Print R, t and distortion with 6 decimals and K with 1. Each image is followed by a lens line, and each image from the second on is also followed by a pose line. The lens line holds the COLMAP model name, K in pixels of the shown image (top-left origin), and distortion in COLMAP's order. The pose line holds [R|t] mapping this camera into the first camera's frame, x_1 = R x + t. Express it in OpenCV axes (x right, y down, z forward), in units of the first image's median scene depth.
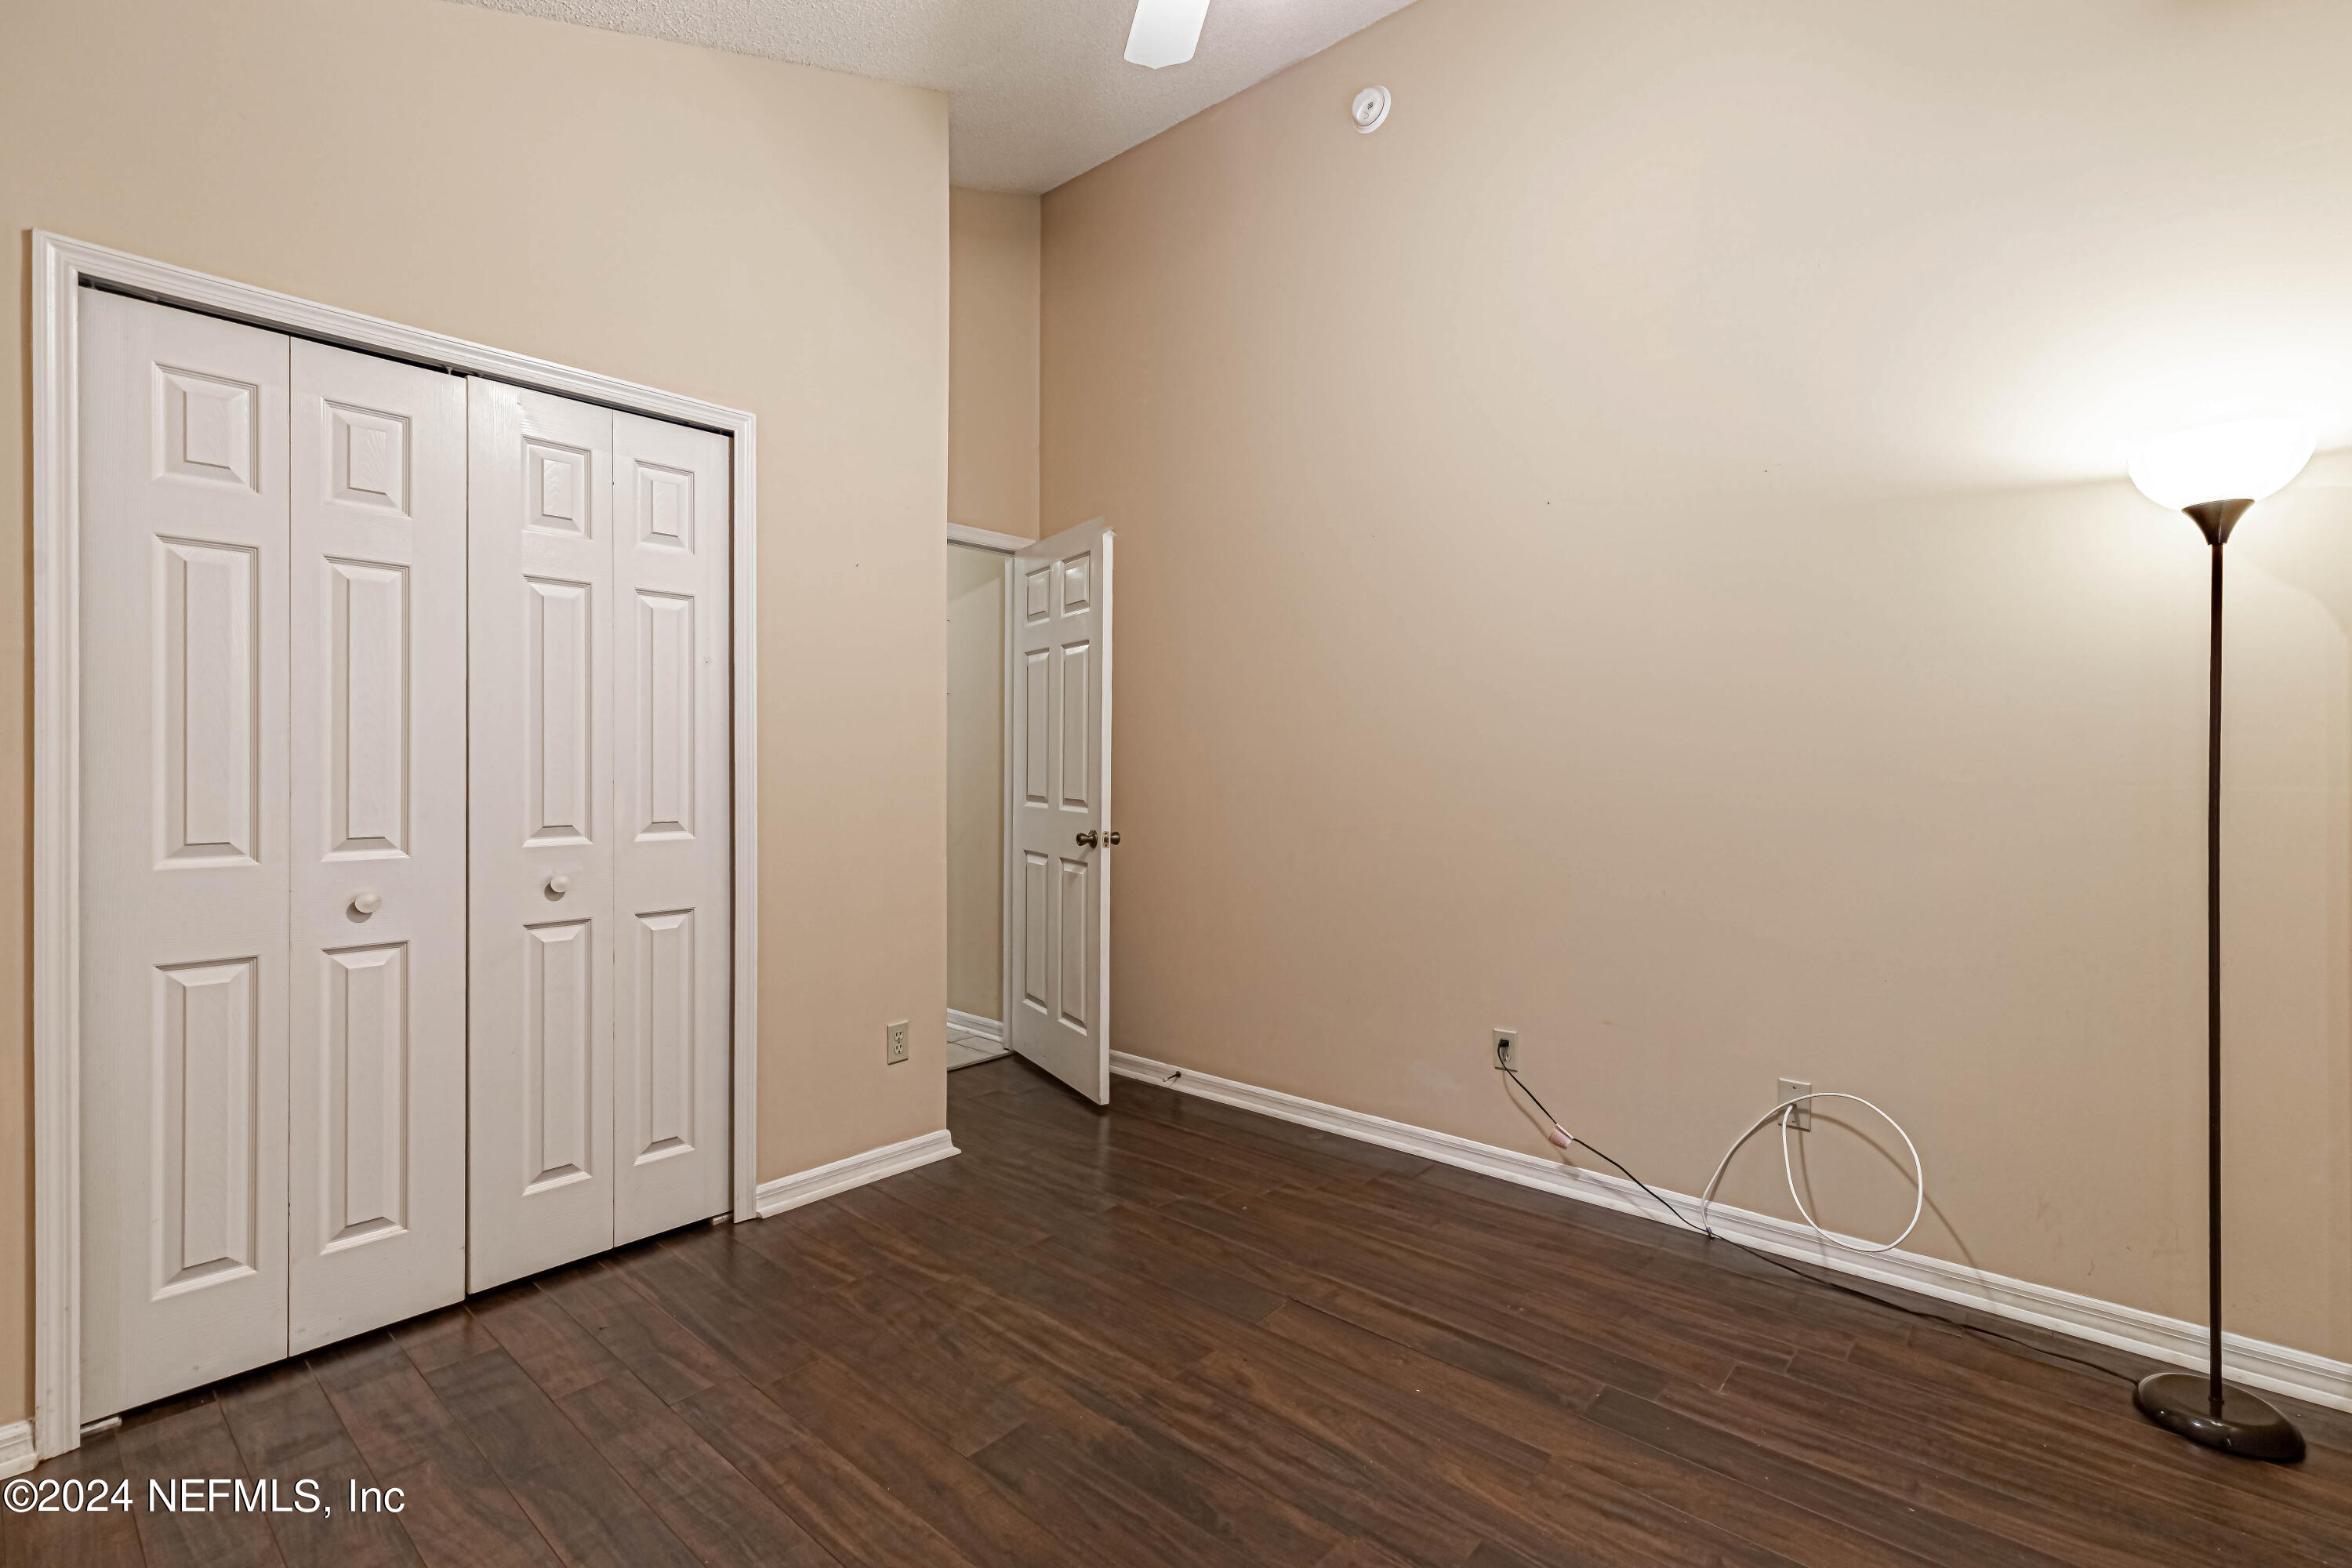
lens RADIAL K [[1068.2, 0, 1176.7], [0, 1068.2, 775.4], [0, 0, 1]] dist [0.013467, -0.002004]
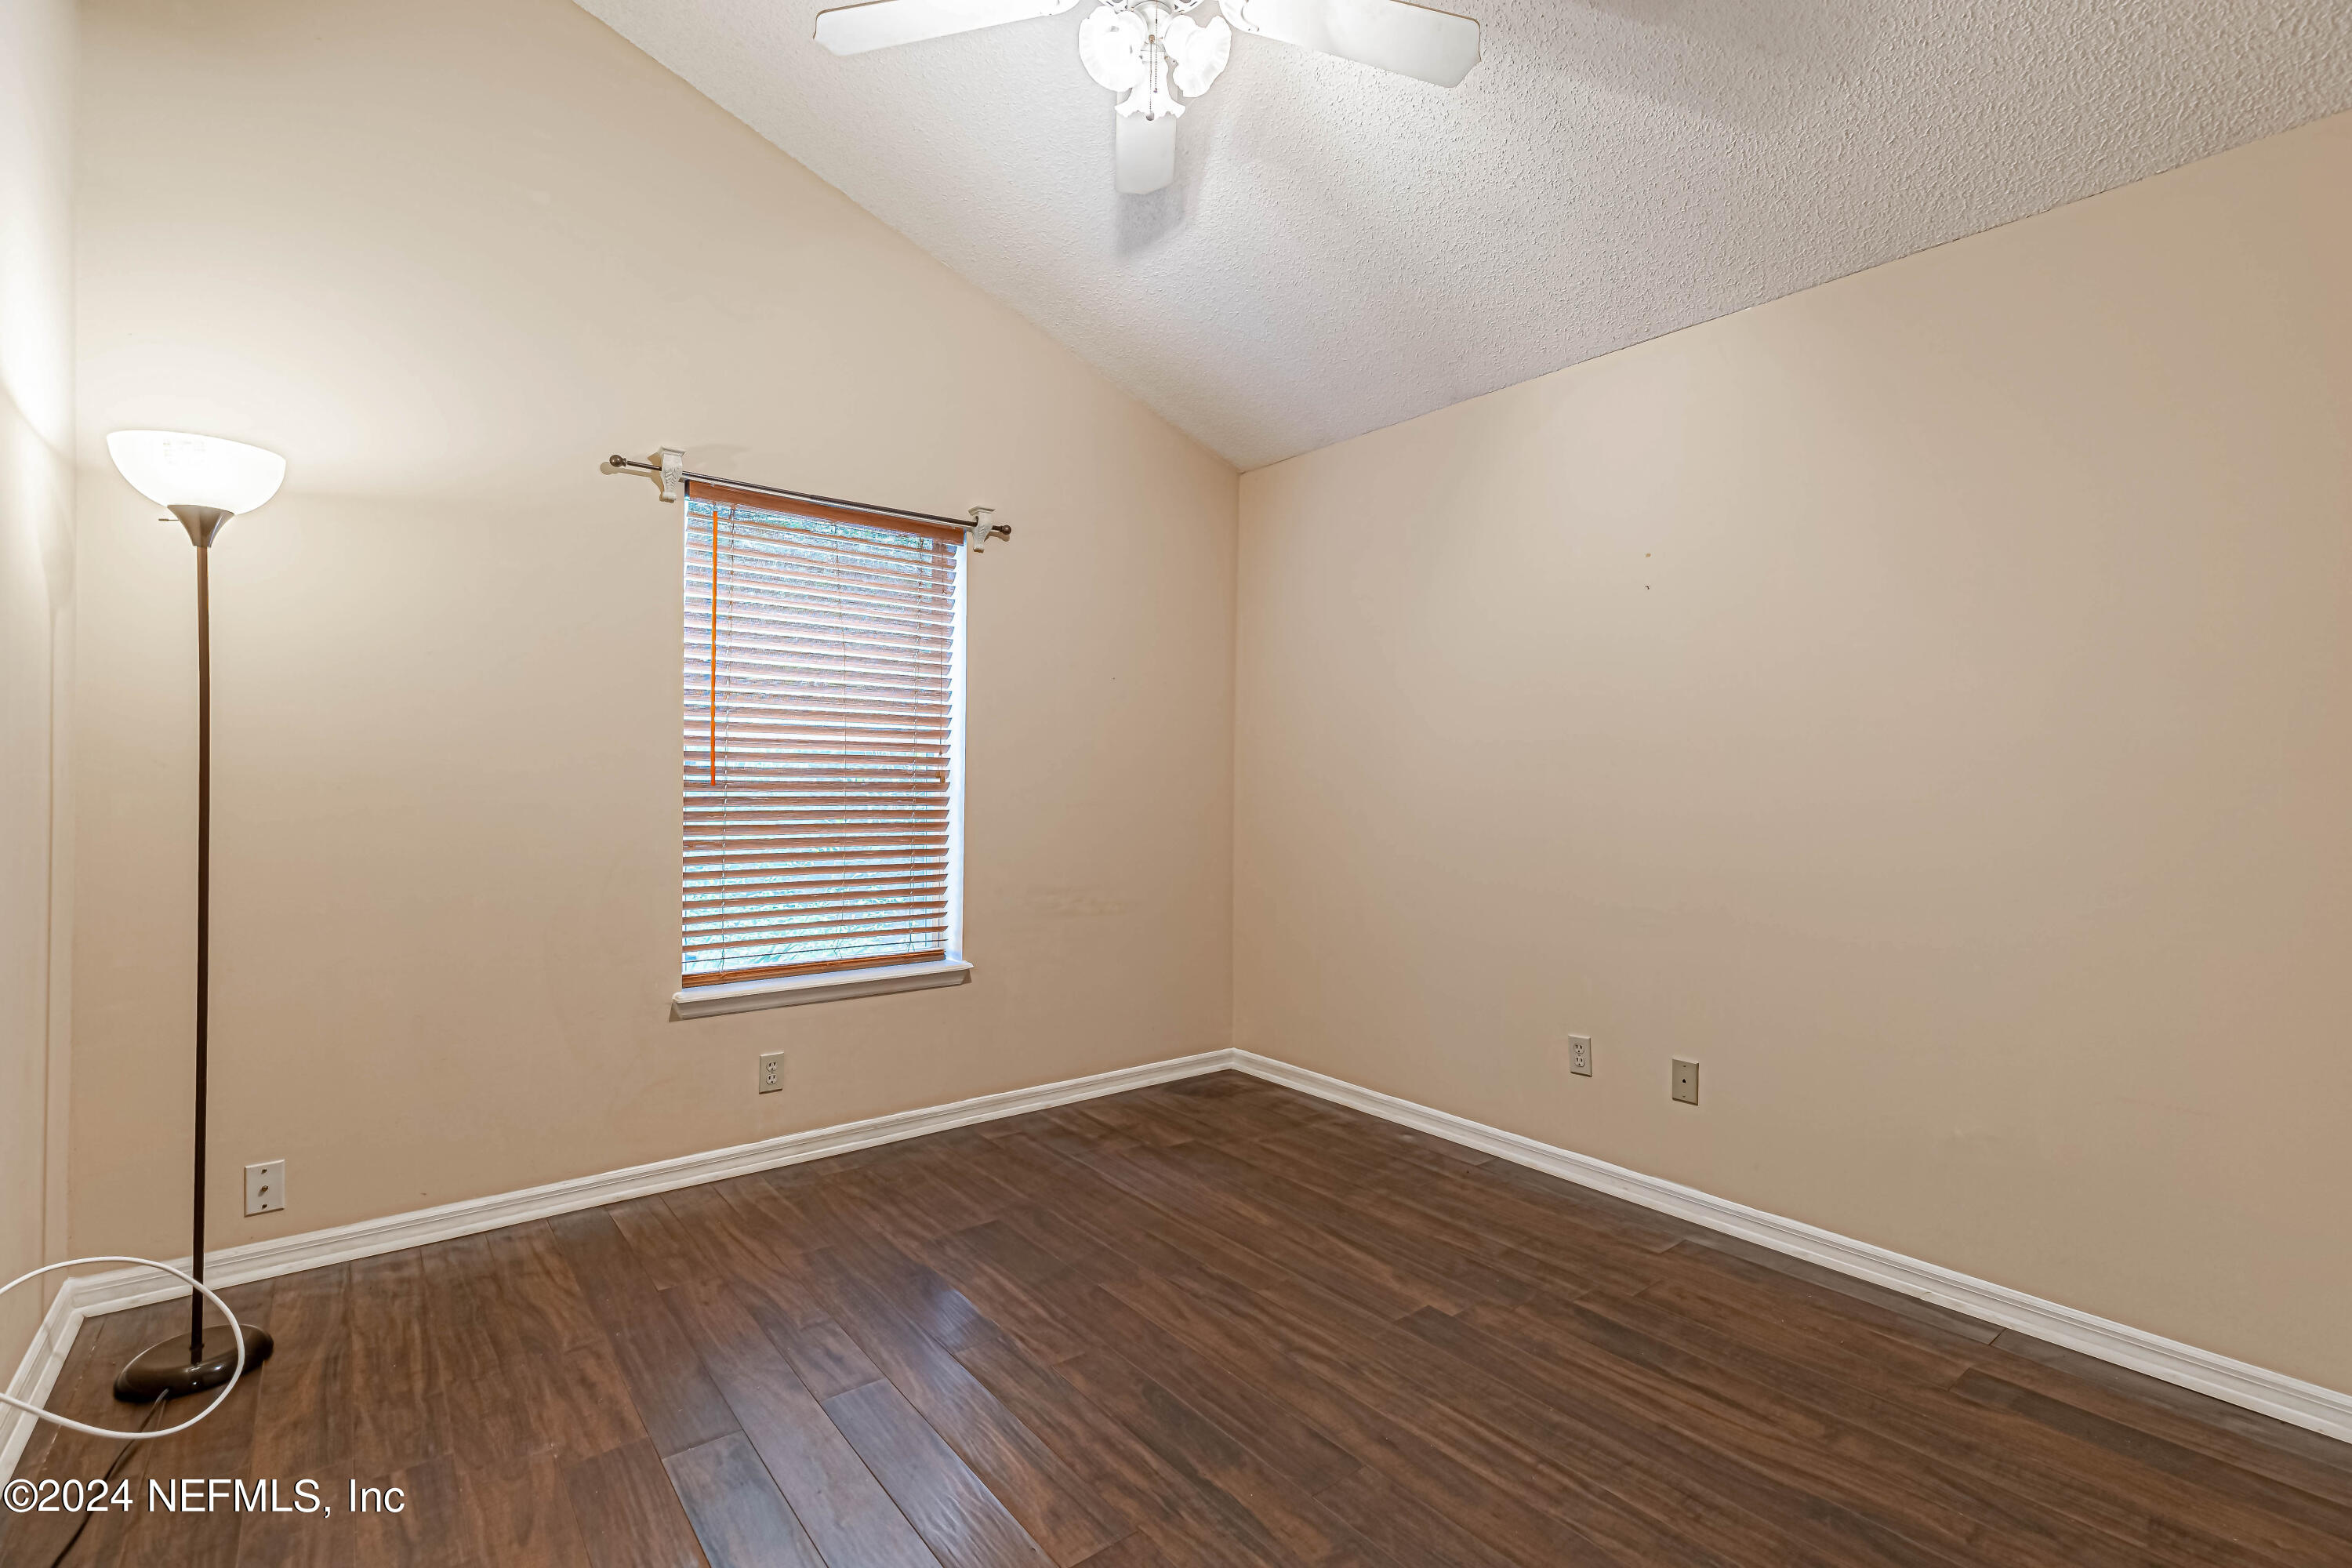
lens RADIAL K [[1068.2, 0, 1176.4], [0, 1068.2, 781.5], [0, 0, 1]] dist [0.013467, -0.002004]
pose [[-0.984419, -0.015865, 0.175119, -0.182384], [-0.014537, 0.999855, 0.008867, -0.007873], [-0.175235, 0.006183, -0.984507, 1.970583]]
